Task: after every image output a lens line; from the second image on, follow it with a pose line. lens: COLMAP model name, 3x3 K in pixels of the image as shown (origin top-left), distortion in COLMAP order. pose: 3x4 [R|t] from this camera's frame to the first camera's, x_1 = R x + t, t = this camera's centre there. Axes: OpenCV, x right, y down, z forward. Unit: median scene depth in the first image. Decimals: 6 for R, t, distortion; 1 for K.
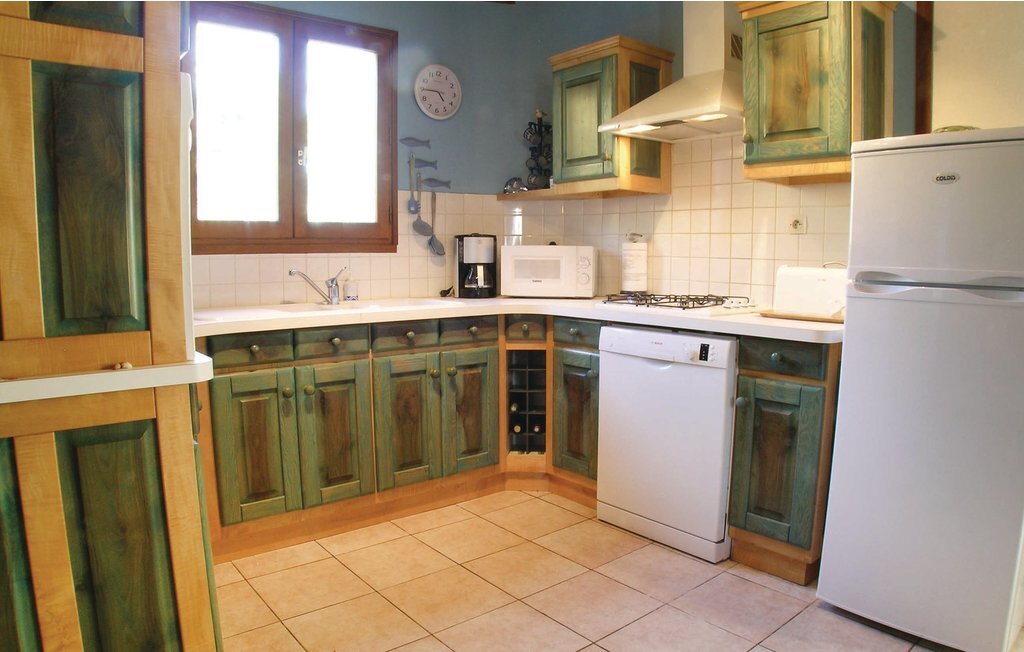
lens RADIAL K [[694.1, 0, 512.0], [0, 694.1, 326.0], [0, 0, 1]] dist [-0.137833, 0.004250]
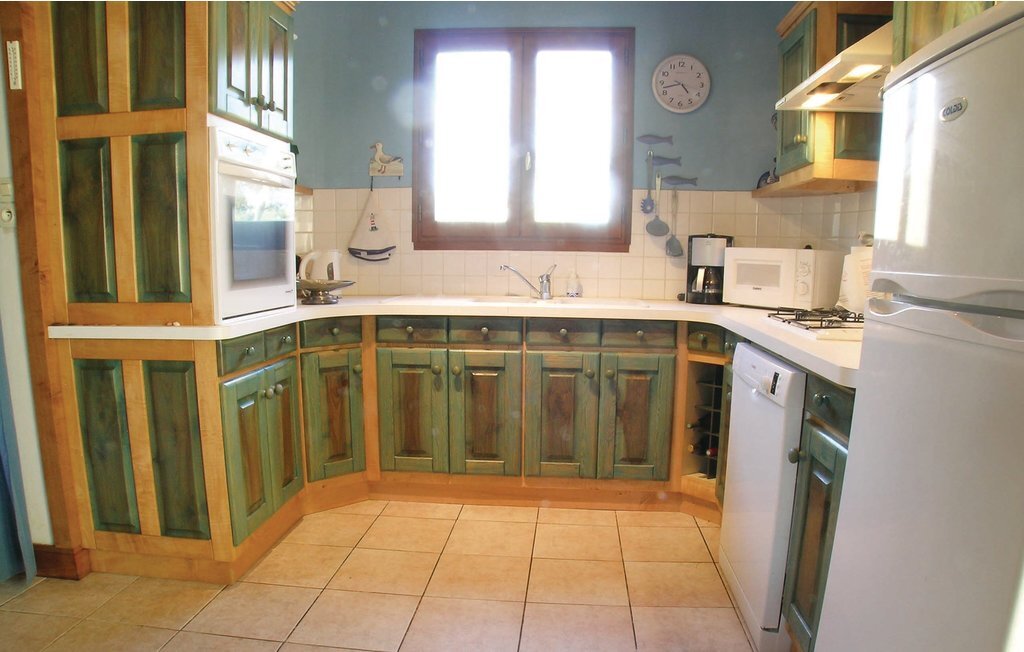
lens RADIAL K [[689.3, 0, 513.4], [0, 689.3, 367.9], [0, 0, 1]] dist [-0.148484, 0.000036]
pose [[0.722595, 0.121818, -0.680453, 0.475289], [-0.085004, 0.992538, 0.087421, -0.016332], [0.686025, -0.005329, 0.727558, 0.202251]]
